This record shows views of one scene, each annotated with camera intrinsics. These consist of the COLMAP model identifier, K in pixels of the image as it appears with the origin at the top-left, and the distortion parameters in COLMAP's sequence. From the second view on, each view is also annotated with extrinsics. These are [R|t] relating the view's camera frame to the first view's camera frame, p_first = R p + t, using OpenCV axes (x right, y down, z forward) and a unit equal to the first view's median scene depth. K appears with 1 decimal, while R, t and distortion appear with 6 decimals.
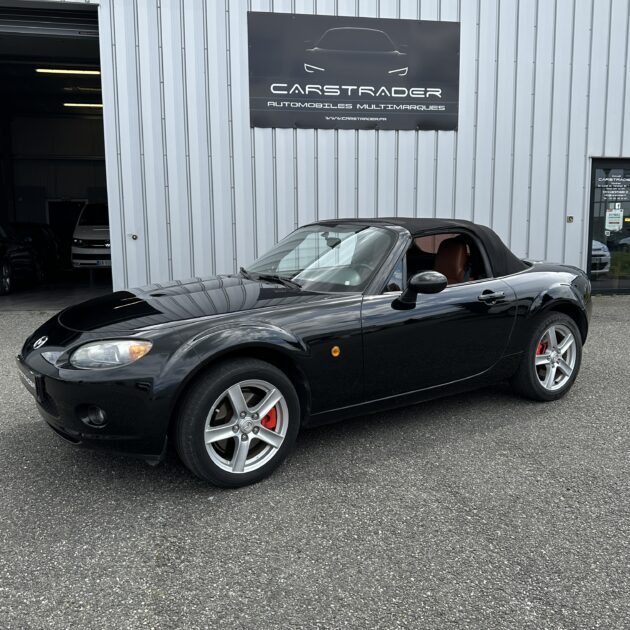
lens RADIAL K [[614.0, 0, 315.0], [0, 614.0, 315.0], [0, 0, 1]] dist [0.137606, -0.289259]
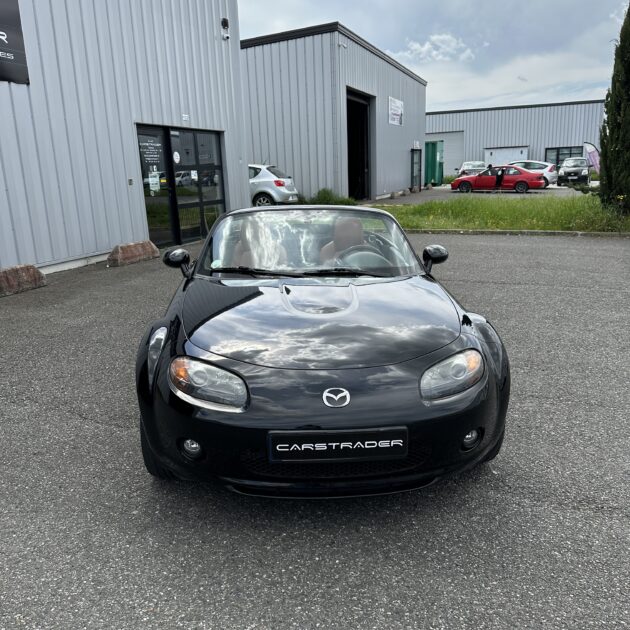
lens RADIAL K [[588.0, 0, 315.0], [0, 588.0, 315.0], [0, 0, 1]] dist [0.082105, -0.137802]
pose [[0.501309, -0.214464, 0.838269, -0.367791], [0.136866, 0.976254, 0.167916, -0.063600], [-0.854375, 0.030552, 0.518758, 0.228469]]
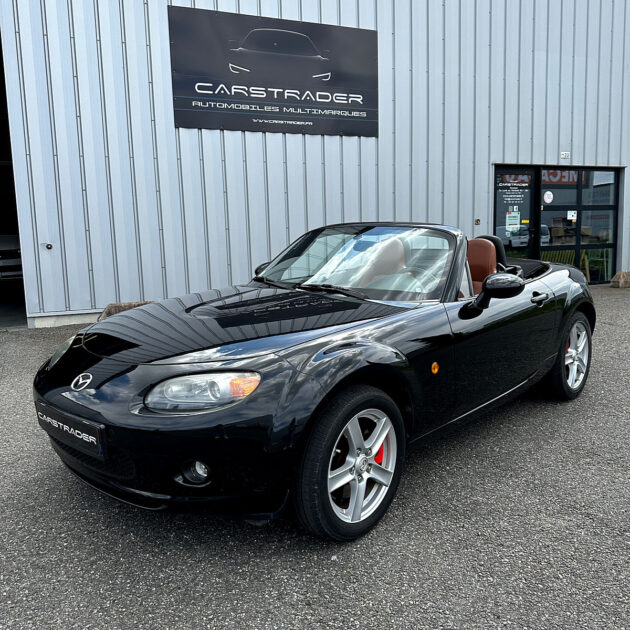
lens RADIAL K [[588.0, 0, 315.0], [0, 588.0, 315.0], [0, 0, 1]] dist [0.082105, -0.137802]
pose [[0.973116, -0.047360, 0.225392, -0.113182], [0.048038, 0.998842, 0.002478, -0.009600], [-0.225248, 0.008416, 0.974265, 0.074774]]
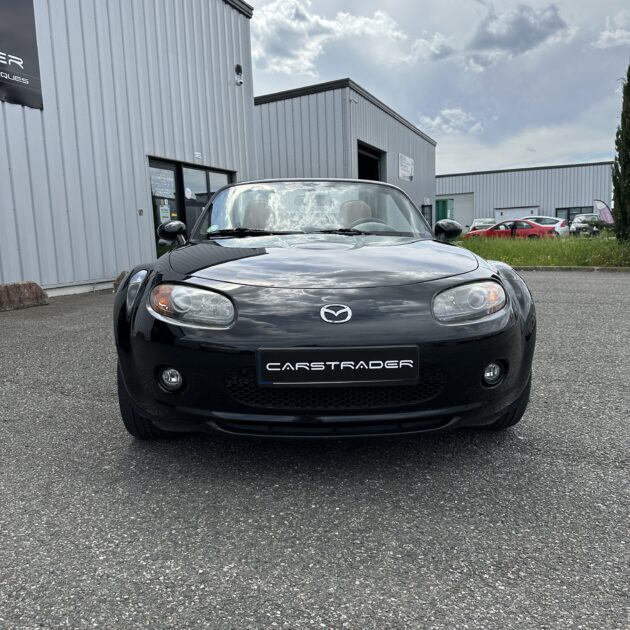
lens RADIAL K [[588.0, 0, 315.0], [0, 588.0, 315.0], [0, 0, 1]] dist [0.082105, -0.137802]
pose [[0.520342, -0.121858, 0.845219, -0.348281], [0.136177, 0.988941, 0.058744, 0.002443], [-0.843030, 0.084532, 0.531182, 0.243198]]
